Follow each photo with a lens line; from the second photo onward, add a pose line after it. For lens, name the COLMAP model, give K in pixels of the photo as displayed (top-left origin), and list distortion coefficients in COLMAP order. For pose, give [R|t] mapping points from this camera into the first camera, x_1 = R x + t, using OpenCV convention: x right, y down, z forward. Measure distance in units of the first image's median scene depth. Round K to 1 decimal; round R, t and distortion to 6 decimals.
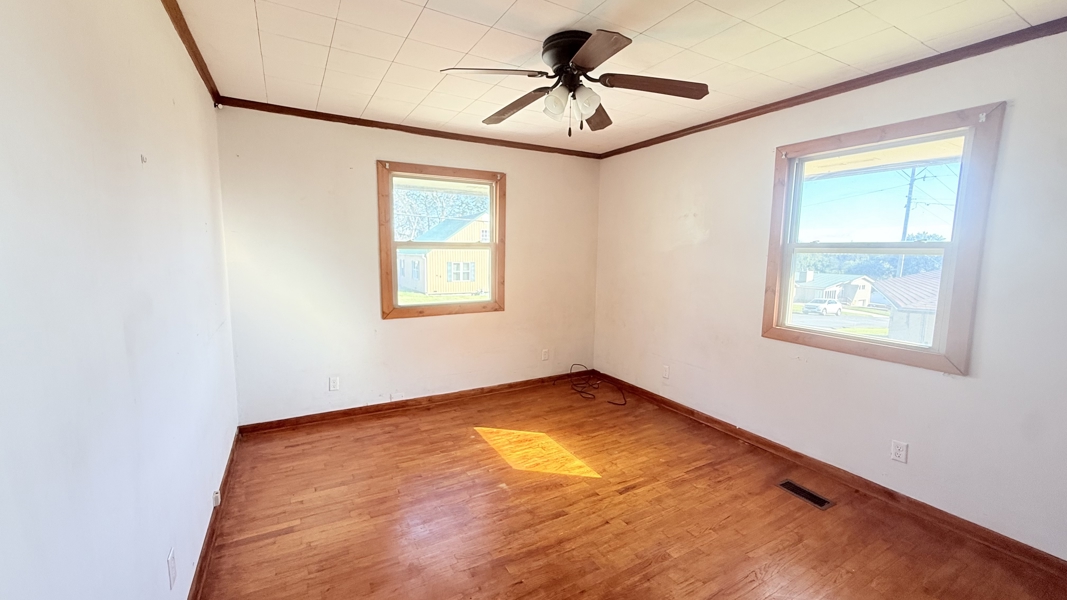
lens RADIAL K [[426.7, 0, 528.9], [0, 426.7, 294.6], [0, 0, 1]] dist [-0.002154, 0.000223]
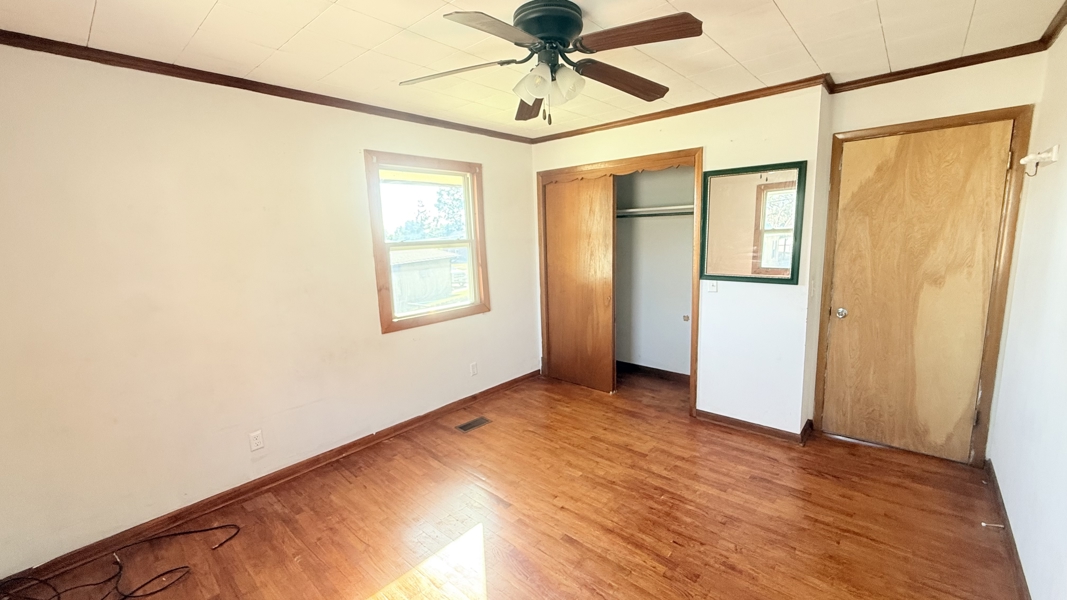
lens RADIAL K [[426.7, 0, 529.7], [0, 426.7, 301.2], [0, 0, 1]] dist [-0.002154, 0.000223]
pose [[-0.313298, -0.156014, 0.936752, -0.569178], [0.137568, 0.968552, 0.207320, -0.157892], [-0.939638, 0.193820, -0.281983, 1.026955]]
